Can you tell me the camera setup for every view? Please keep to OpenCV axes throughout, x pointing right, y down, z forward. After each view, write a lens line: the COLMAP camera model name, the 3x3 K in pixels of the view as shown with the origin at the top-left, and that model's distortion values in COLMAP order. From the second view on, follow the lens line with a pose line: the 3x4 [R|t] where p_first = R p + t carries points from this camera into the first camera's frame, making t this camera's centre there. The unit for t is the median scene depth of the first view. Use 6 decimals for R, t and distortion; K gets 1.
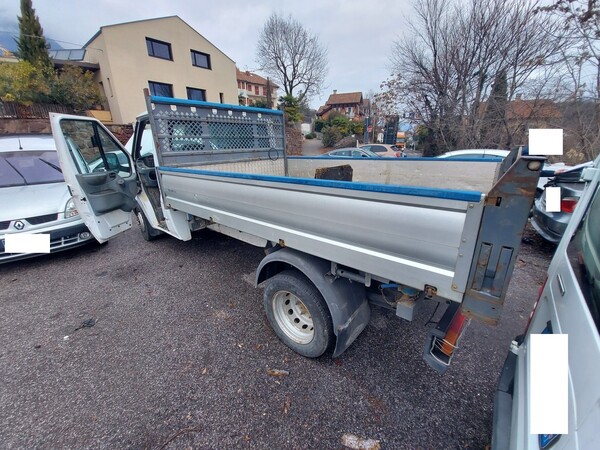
lens RADIAL K [[236.6, 0, 303.1], [0, 236.6, 226.2], [0, 0, 1]] dist [0.000506, -0.011502]
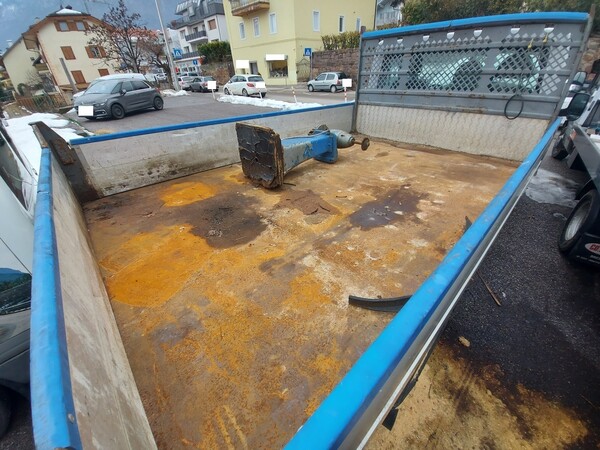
lens RADIAL K [[236.6, 0, 303.1], [0, 236.6, 226.2], [0, 0, 1]] dist [0.000506, -0.011502]
pose [[-0.109578, 0.557649, -0.822812, 0.154325], [-0.299647, 0.770754, 0.562272, -0.075296], [0.947736, 0.308166, 0.082641, 0.177067]]
